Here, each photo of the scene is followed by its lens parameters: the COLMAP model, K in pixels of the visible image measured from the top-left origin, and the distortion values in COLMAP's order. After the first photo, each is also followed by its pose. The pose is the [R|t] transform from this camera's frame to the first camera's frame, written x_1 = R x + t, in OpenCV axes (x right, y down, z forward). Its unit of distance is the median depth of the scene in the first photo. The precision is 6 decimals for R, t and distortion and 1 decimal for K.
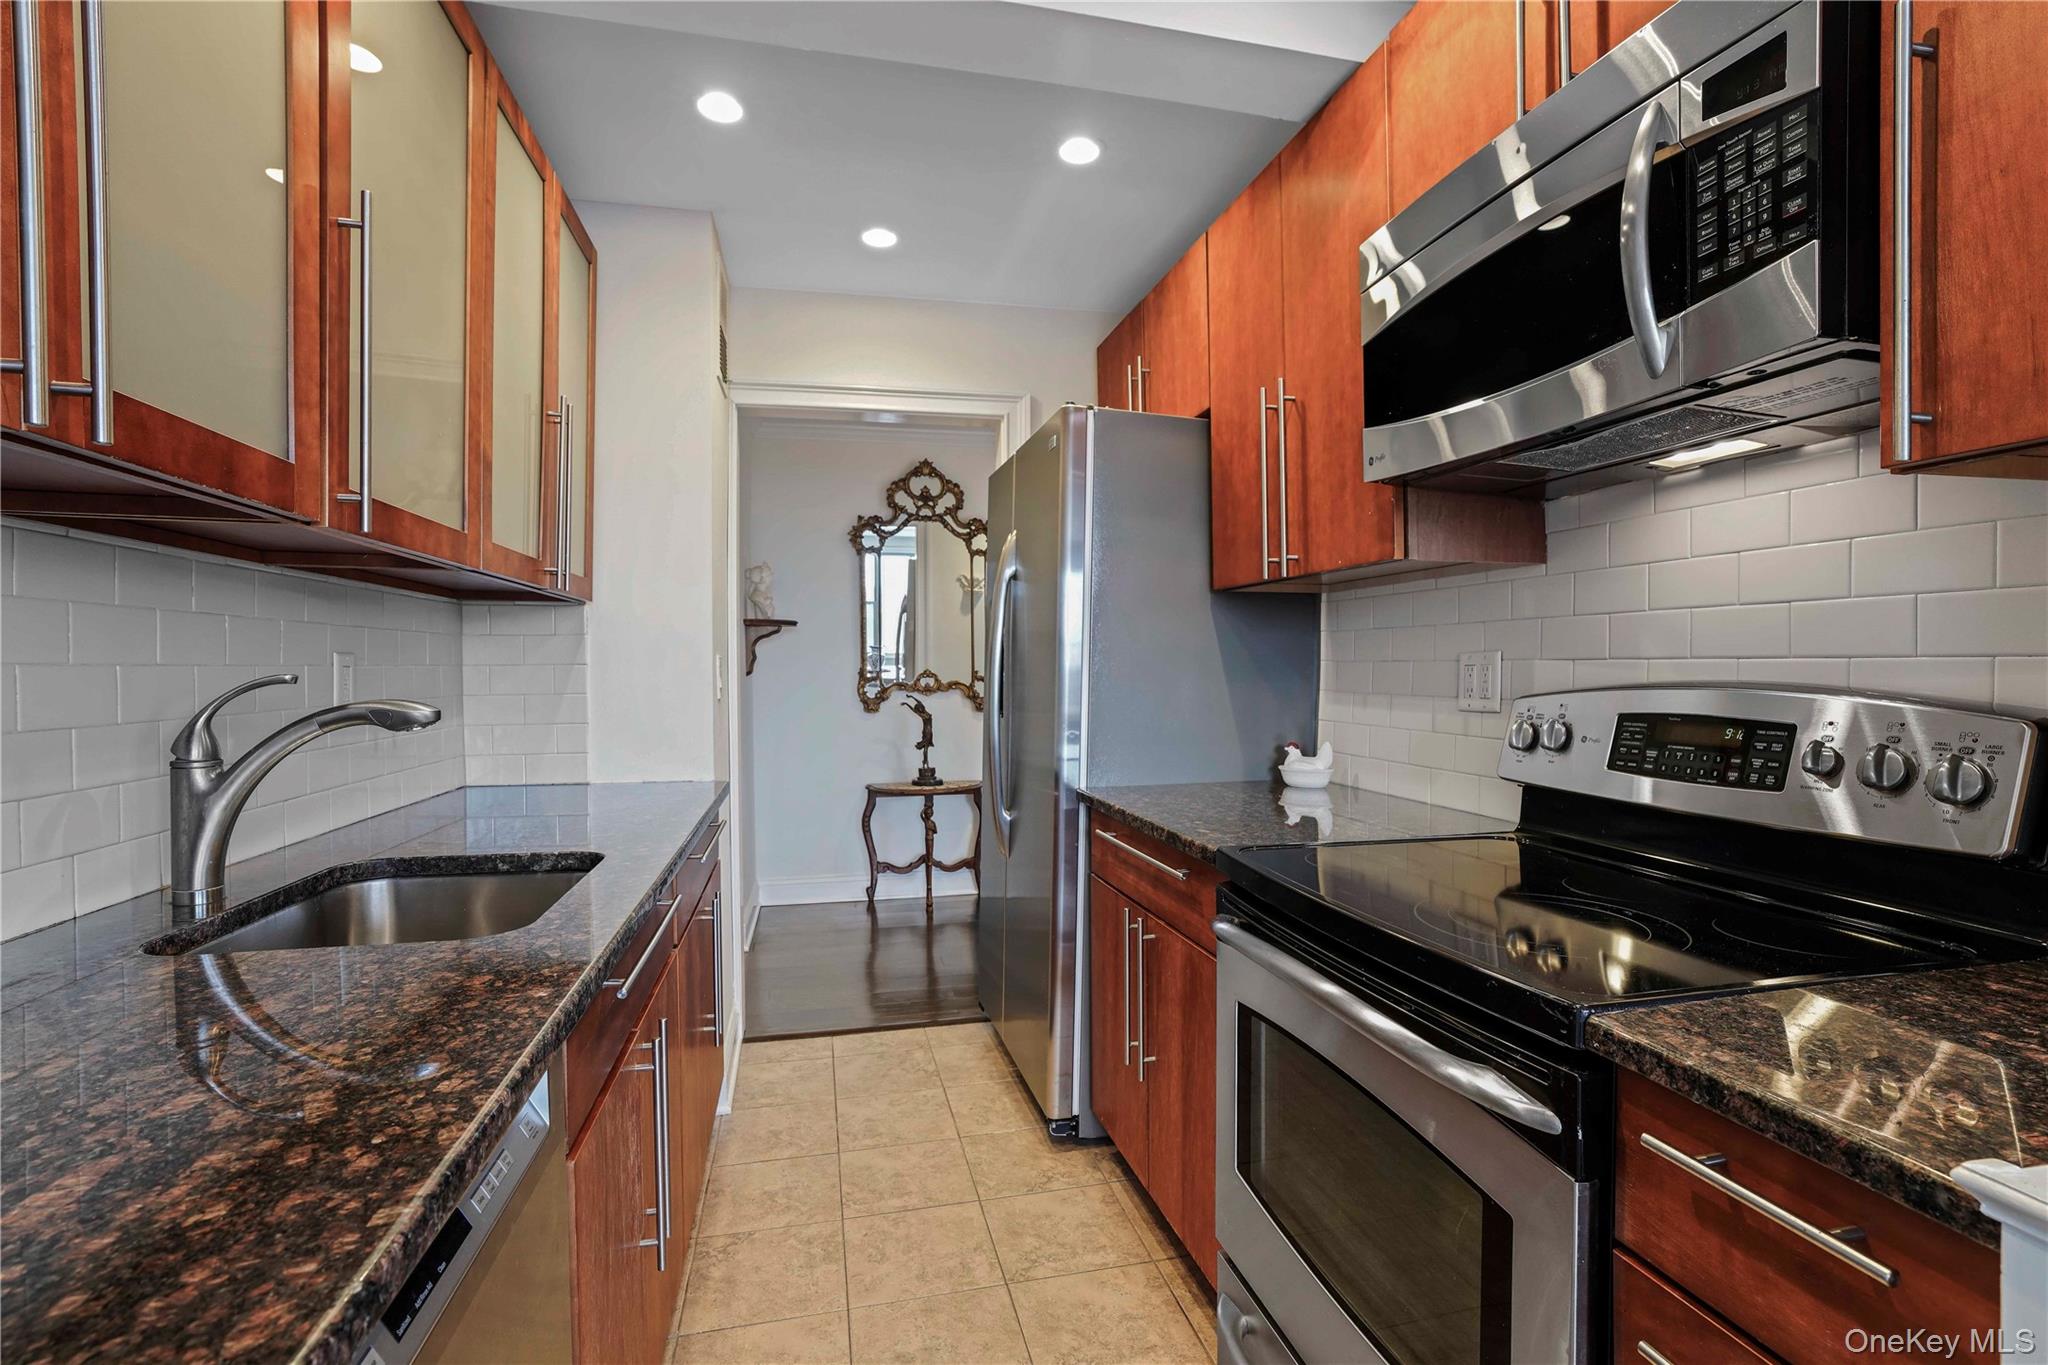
lens RADIAL K [[951.6, 0, 1025.5], [0, 951.6, 669.4], [0, 0, 1]] dist [-0.043991, 0.016983]
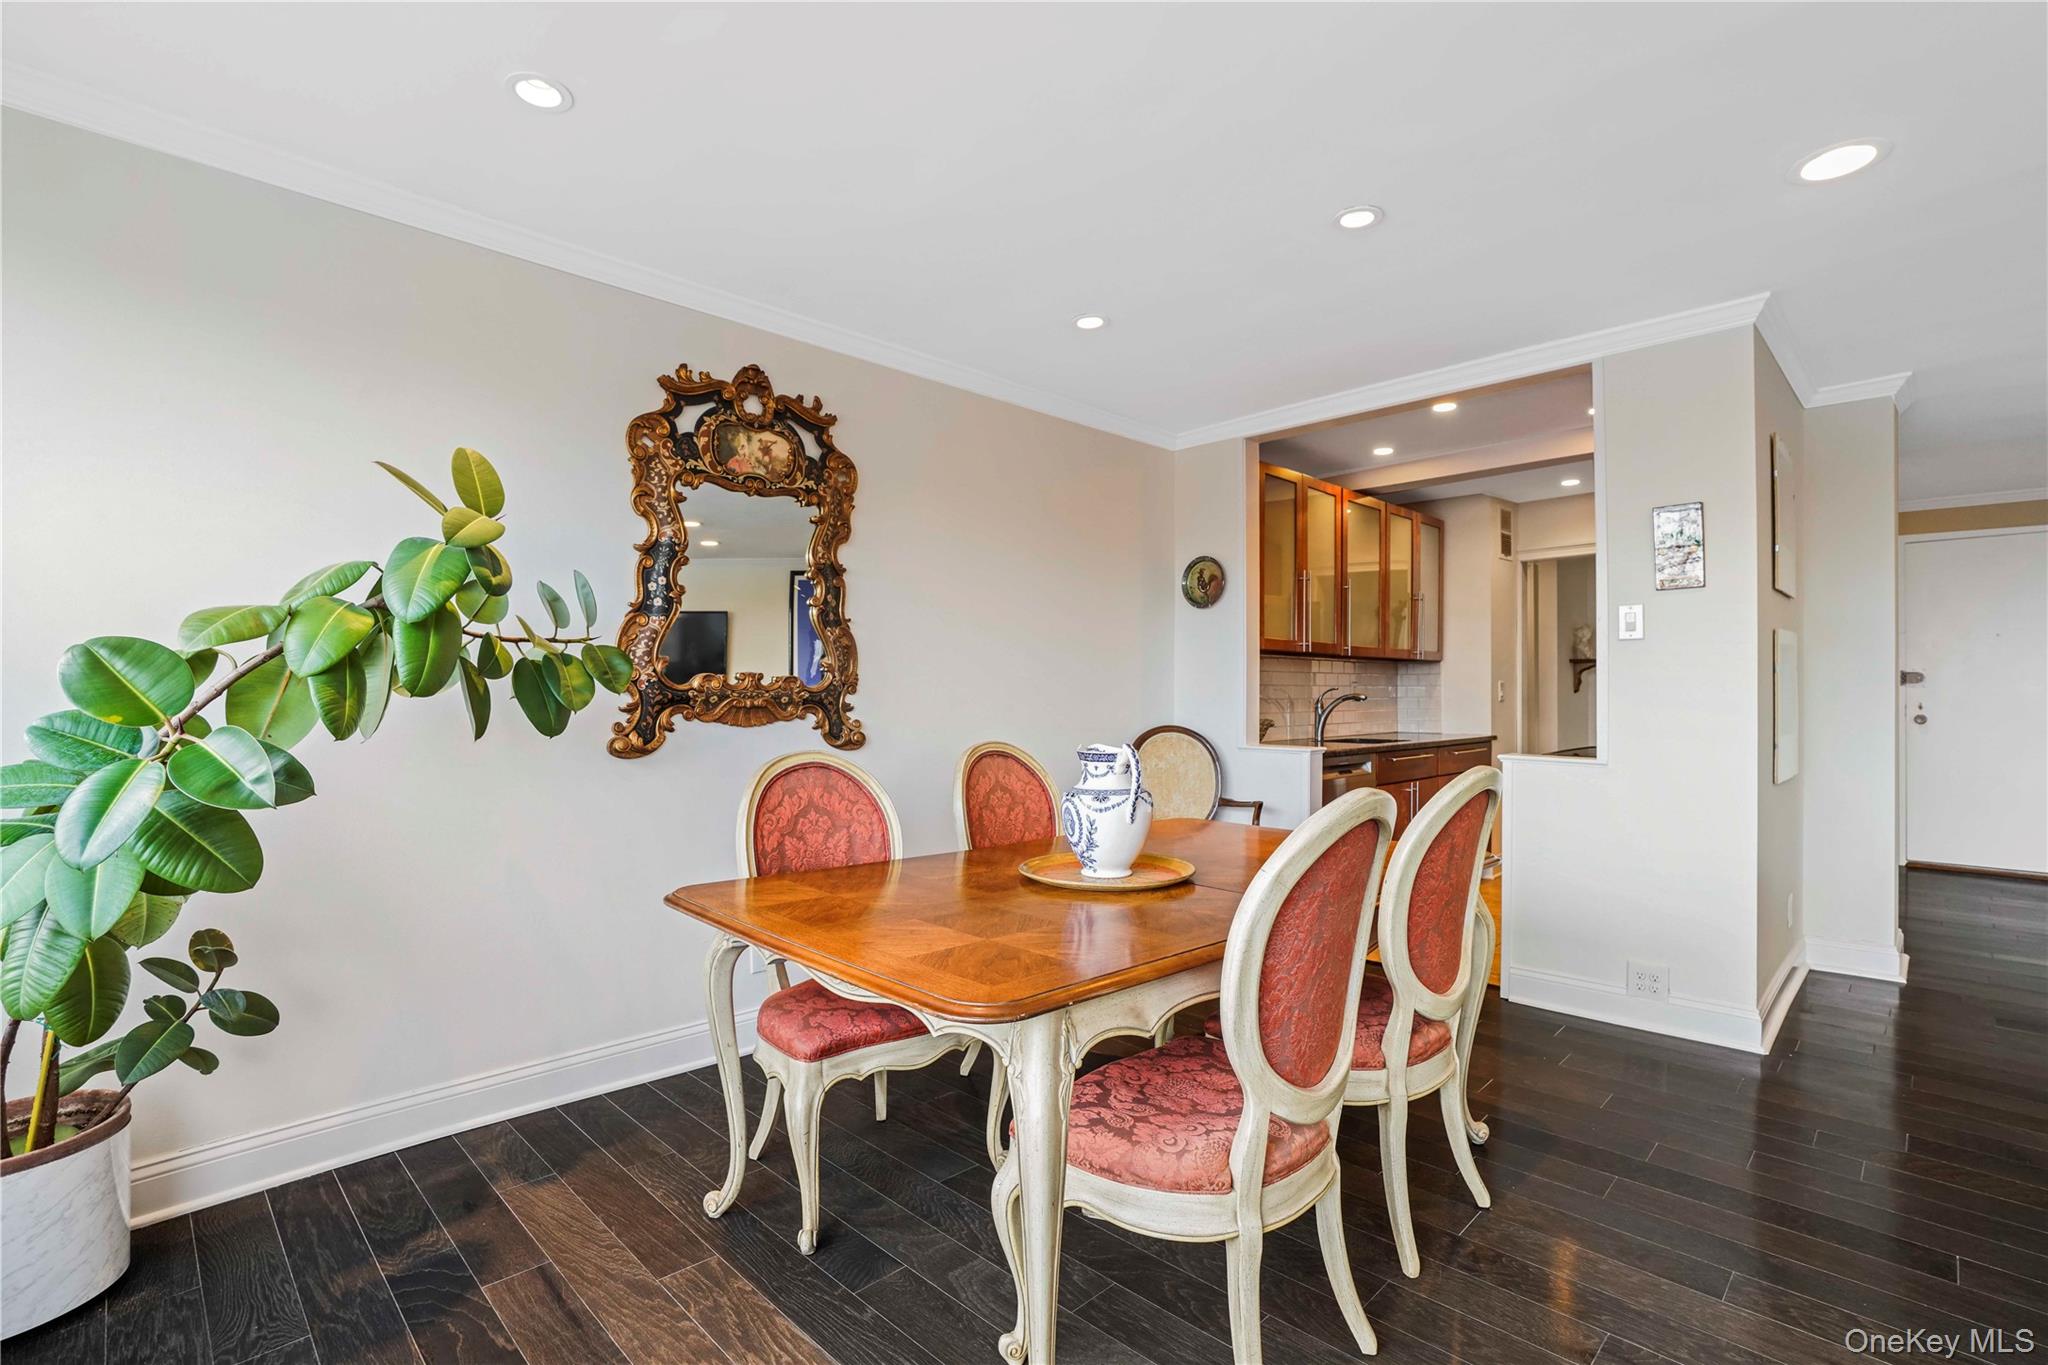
lens RADIAL K [[951.6, 0, 1037.4], [0, 951.6, 692.7], [0, 0, 1]] dist [-0.043991, 0.016983]
pose [[0.532975, 0.002724, -0.846127, 0.840086], [-0.003604, 0.999993, 0.000949, 0.011432], [0.846124, 0.002544, 0.532981, -0.965918]]
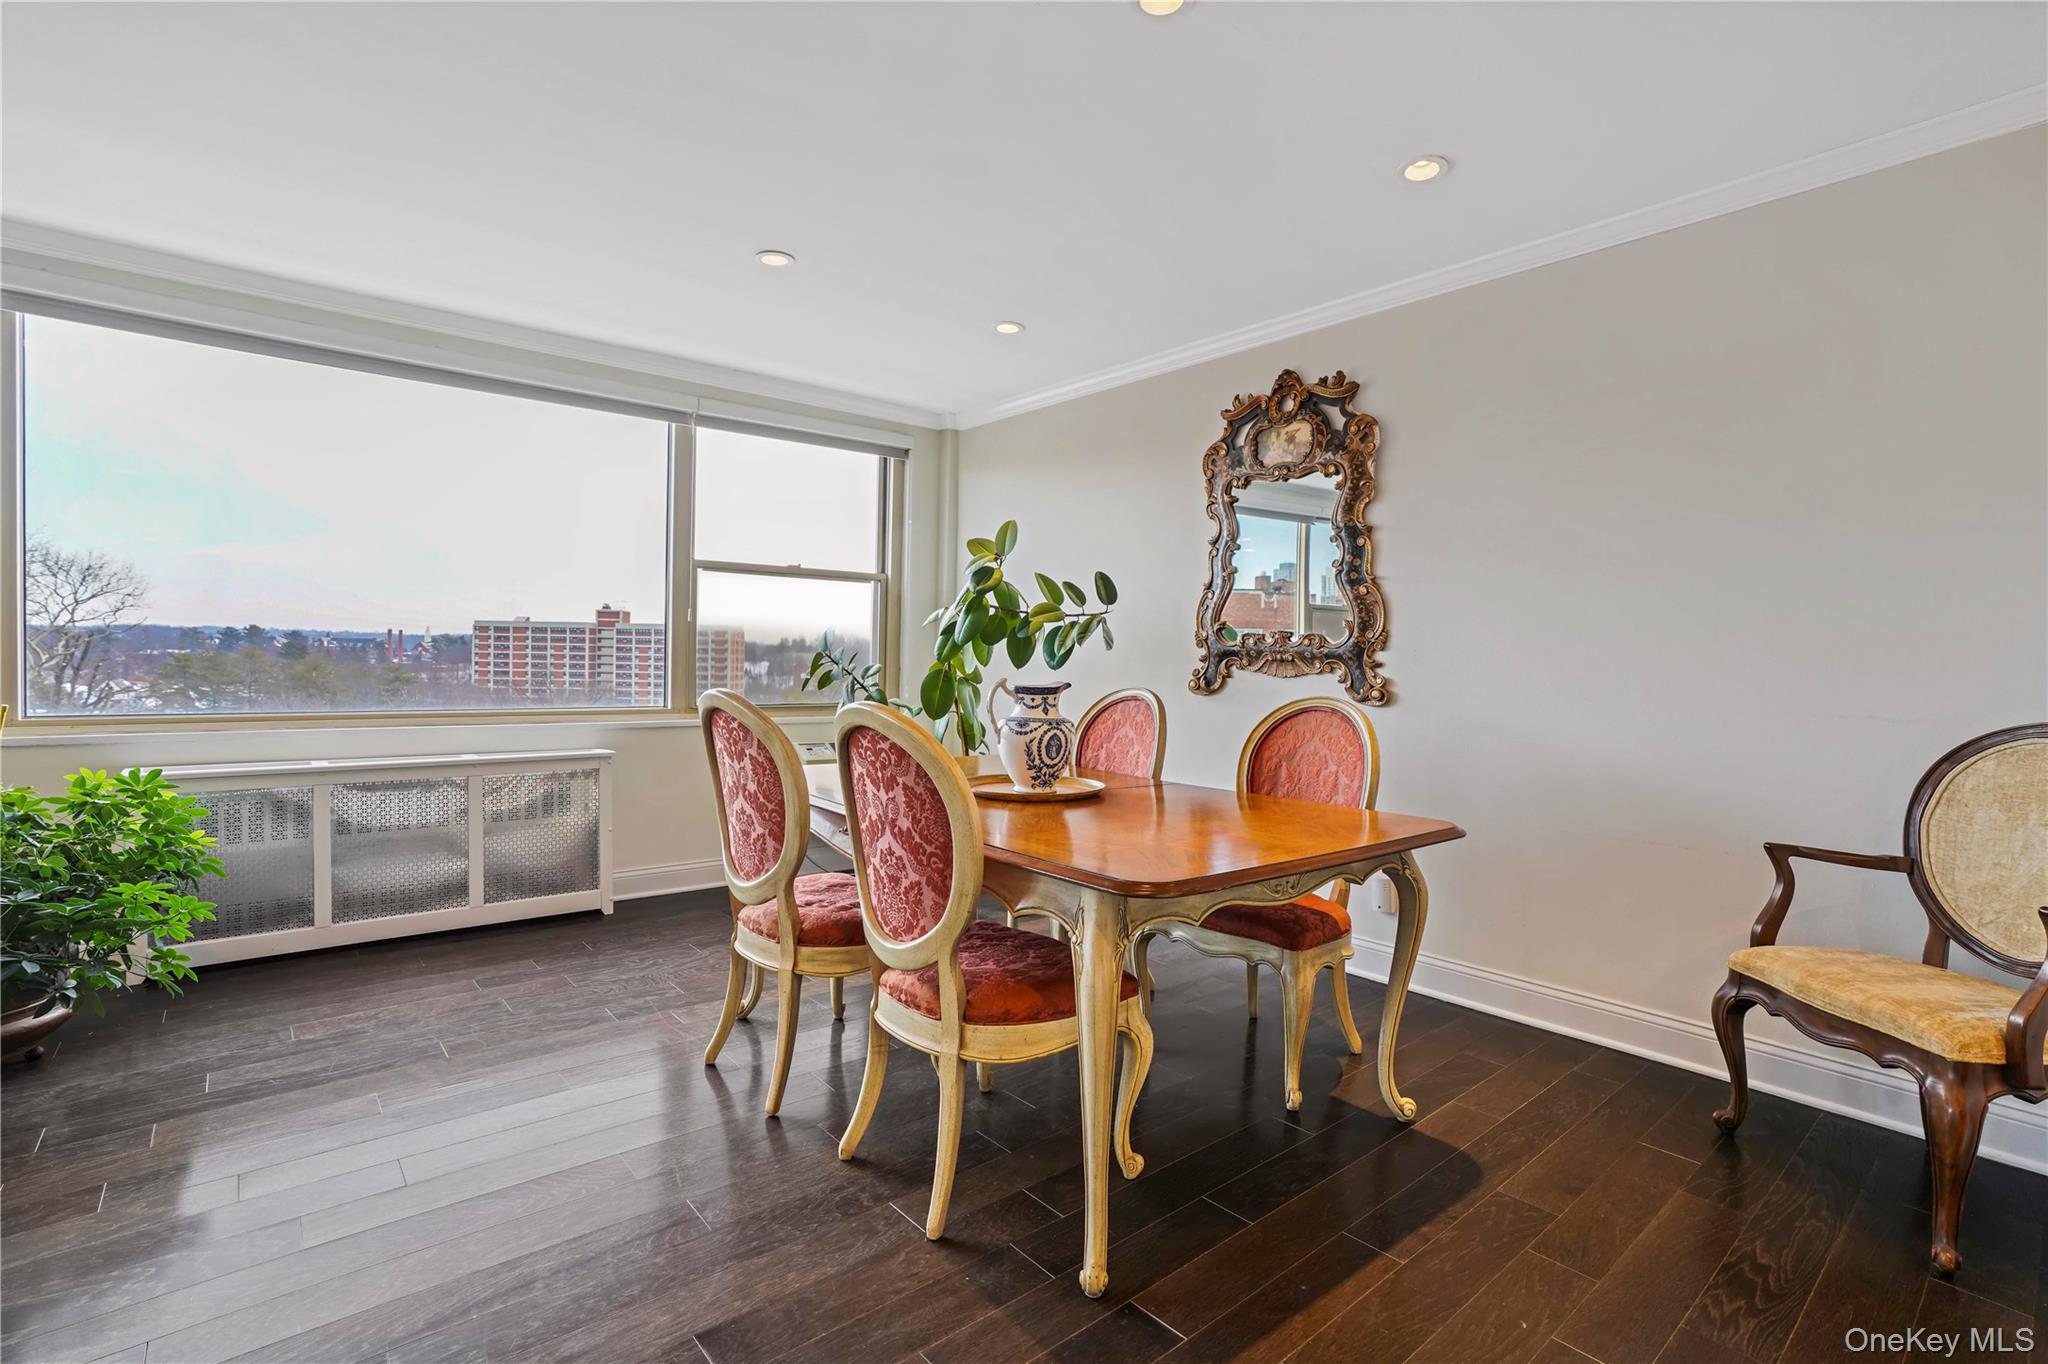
lens RADIAL K [[951.6, 0, 1018.7], [0, 951.6, 674.0], [0, 0, 1]] dist [-0.043991, 0.016983]
pose [[-0.893137, -0.009554, -0.449682, 0.660516], [-0.019786, 0.999641, 0.018060, 0.029959], [0.449348, 0.025027, -0.893006, 0.194804]]
